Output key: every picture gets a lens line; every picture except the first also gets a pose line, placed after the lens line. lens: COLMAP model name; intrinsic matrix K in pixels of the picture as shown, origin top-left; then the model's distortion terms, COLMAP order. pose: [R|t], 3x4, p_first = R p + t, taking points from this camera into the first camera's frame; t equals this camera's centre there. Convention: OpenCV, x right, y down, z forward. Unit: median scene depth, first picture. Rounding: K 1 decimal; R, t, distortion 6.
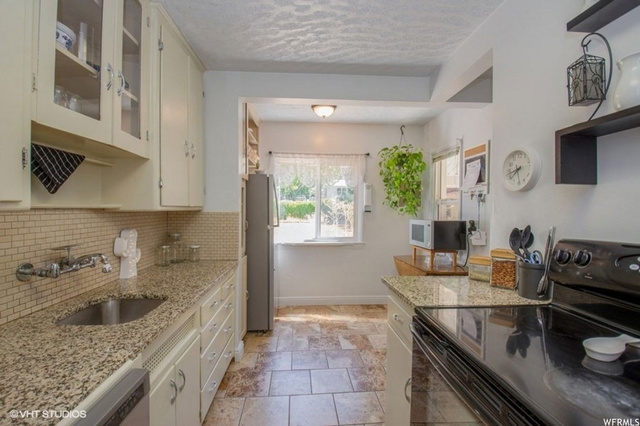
lens RADIAL K [[289.6, 0, 315.0], [0, 289.6, 205.2], [0, 0, 1]] dist [0.001732, -0.014430]
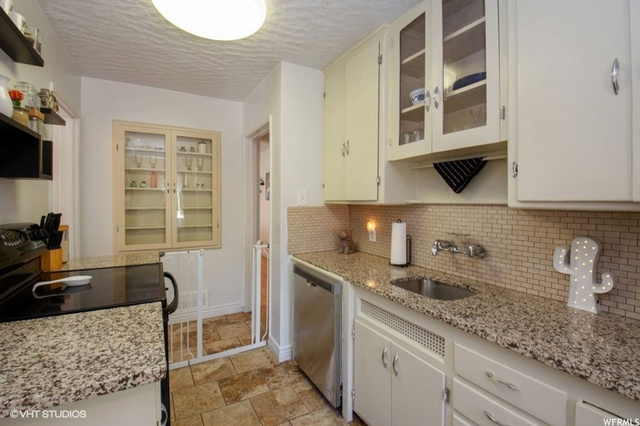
lens RADIAL K [[289.6, 0, 315.0], [0, 289.6, 205.2], [0, 0, 1]] dist [0.001732, -0.014430]
pose [[-0.900886, -0.001625, -0.434054, 0.108158], [-0.001740, 0.999998, -0.000131, 0.006554], [0.434053, 0.000637, -0.900887, 0.738849]]
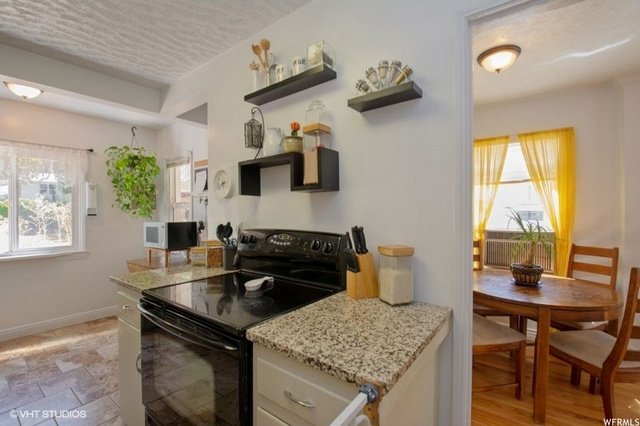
lens RADIAL K [[292.6, 0, 322.3], [0, 292.6, 219.9], [0, 0, 1]] dist [0.001823, -0.014602]
pose [[0.658202, -0.026481, 0.752375, -0.032659], [-0.003383, 0.999267, 0.038130, 0.000413], [-0.752834, -0.027643, 0.657630, -0.155176]]
